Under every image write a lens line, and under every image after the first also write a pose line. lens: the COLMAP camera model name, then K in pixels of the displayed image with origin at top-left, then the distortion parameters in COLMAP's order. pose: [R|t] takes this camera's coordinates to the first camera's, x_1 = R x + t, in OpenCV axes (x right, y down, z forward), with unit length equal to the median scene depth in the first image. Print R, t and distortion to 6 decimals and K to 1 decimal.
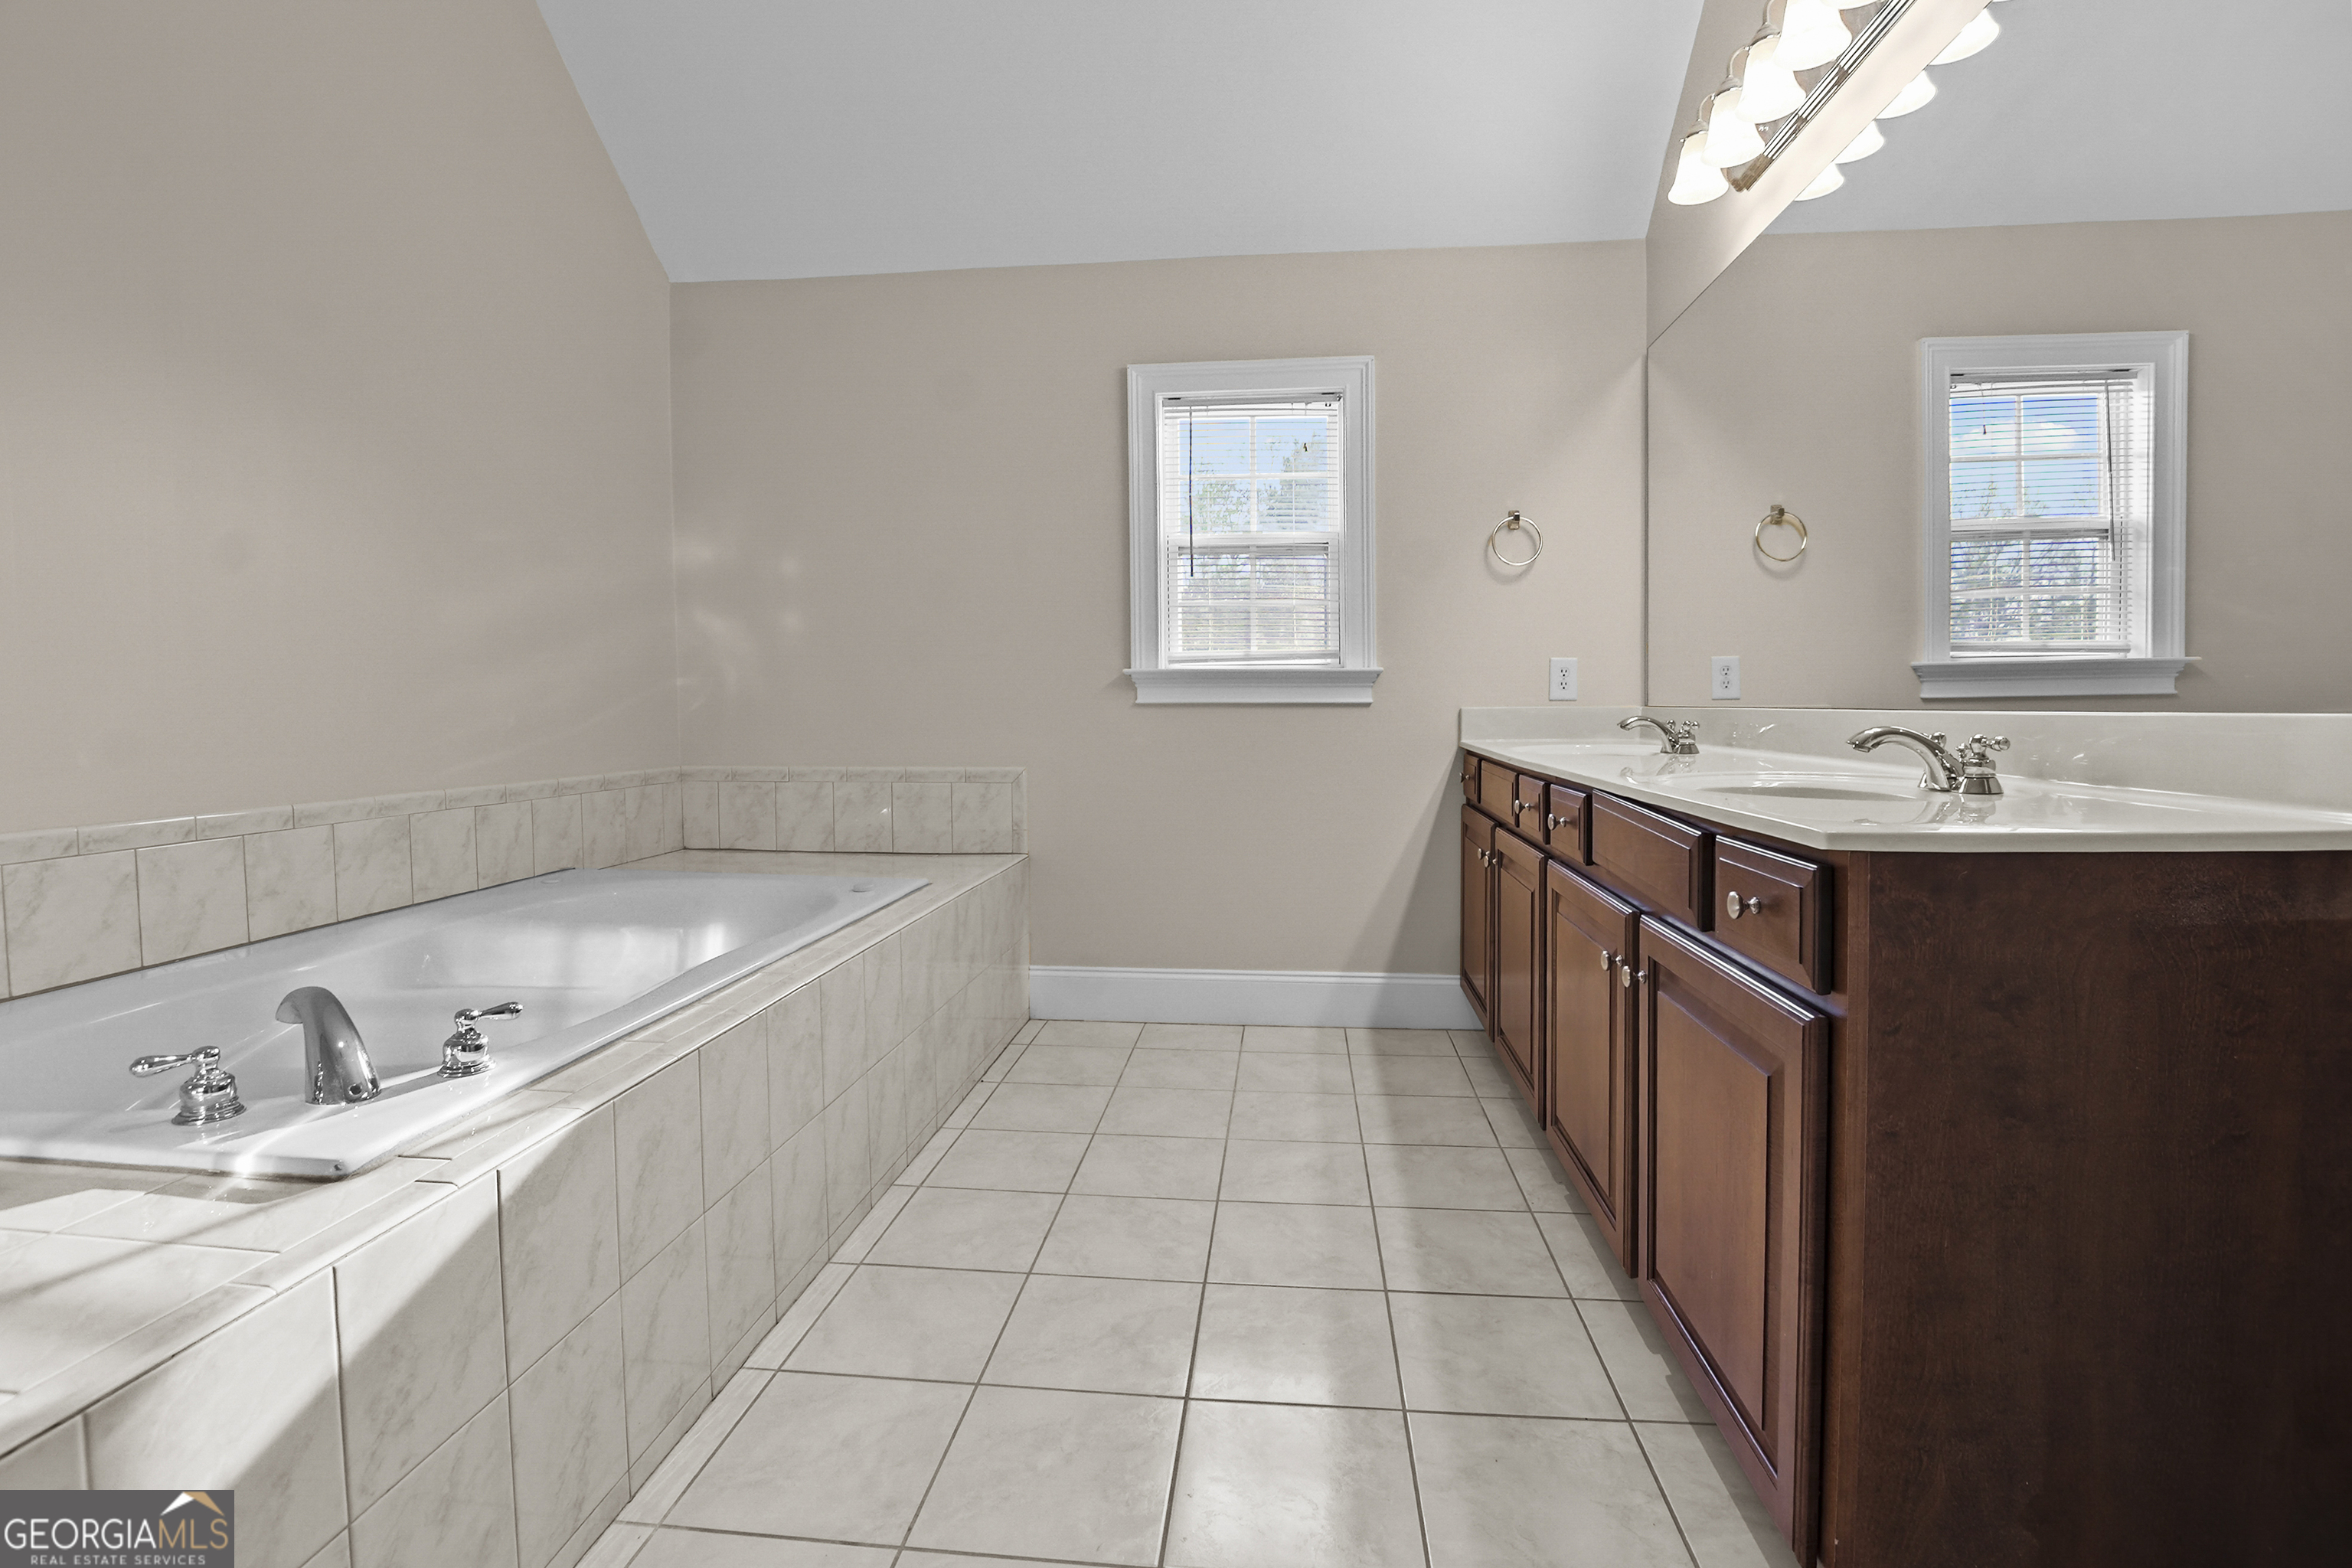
lens RADIAL K [[1094.6, 0, 1181.5], [0, 1094.6, 743.5], [0, 0, 1]] dist [-0.018899, 0.000374]
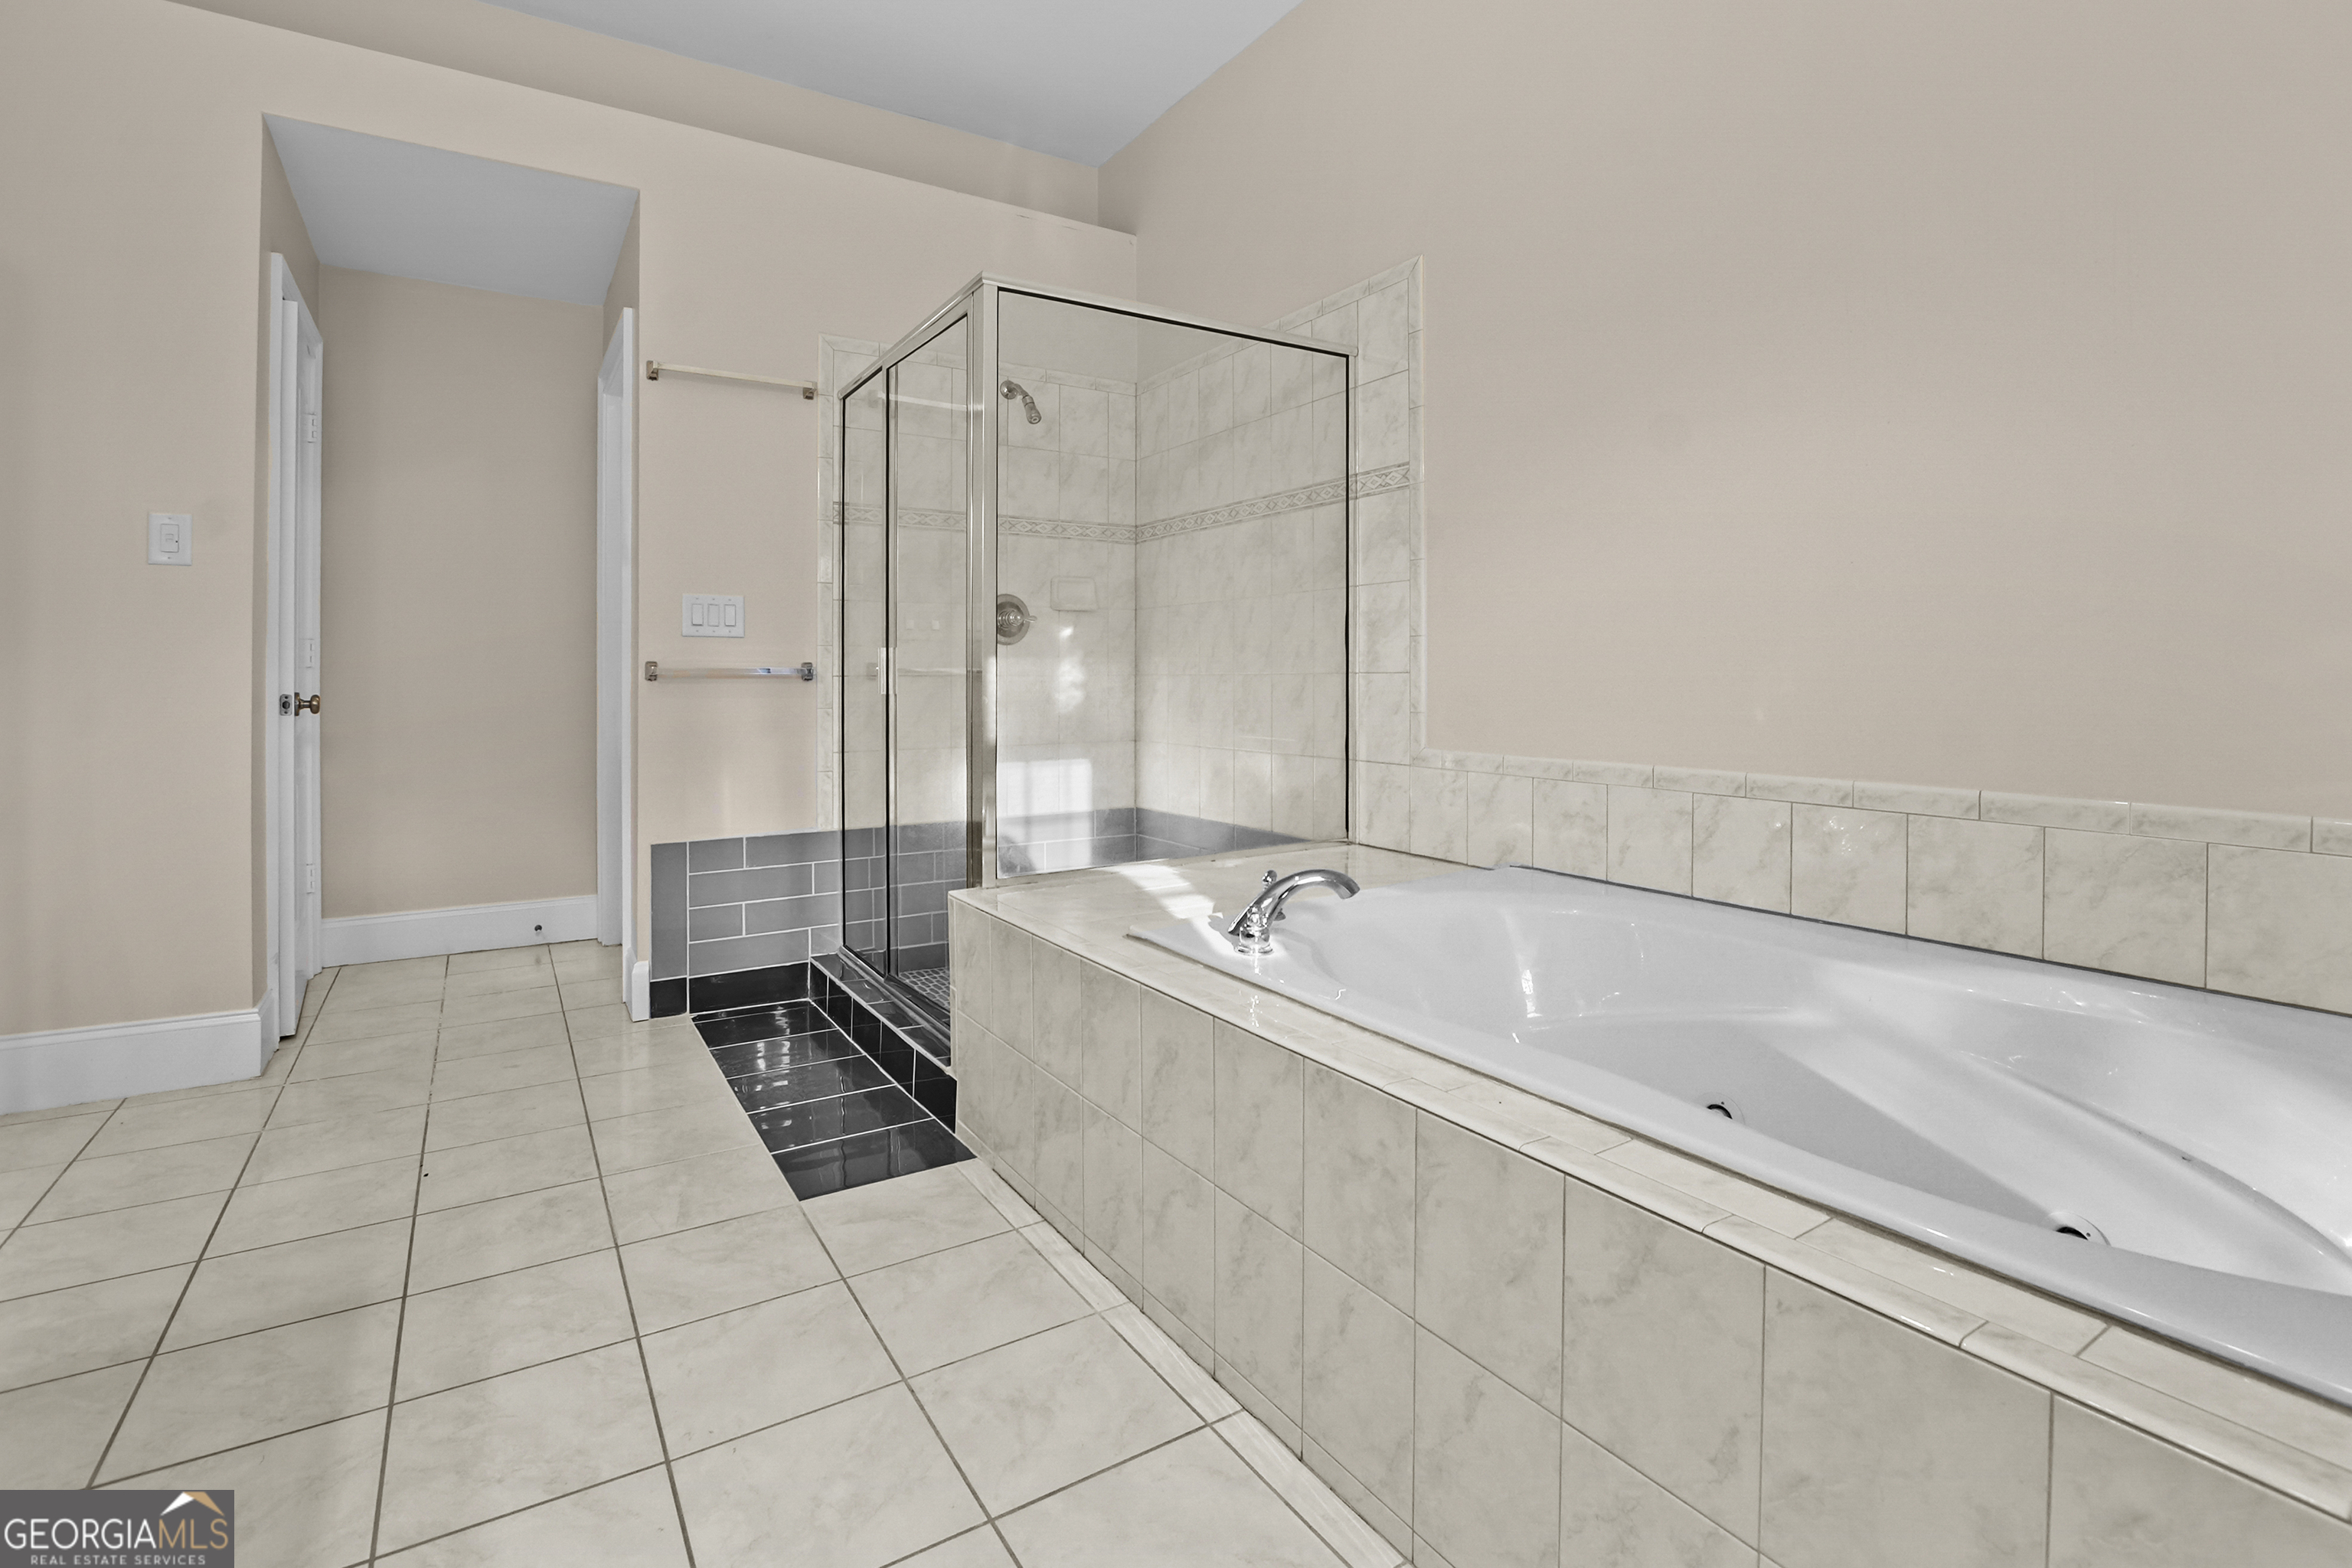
lens RADIAL K [[1081.2, 0, 1185.9], [0, 1081.2, 706.9], [0, 0, 1]] dist [-0.023418, -0.000462]
pose [[-0.783187, 0.025778, -0.621252, 0.153845], [-0.016234, 0.997952, 0.061874, -0.053392], [0.621575, 0.058545, -0.781164, 1.495376]]
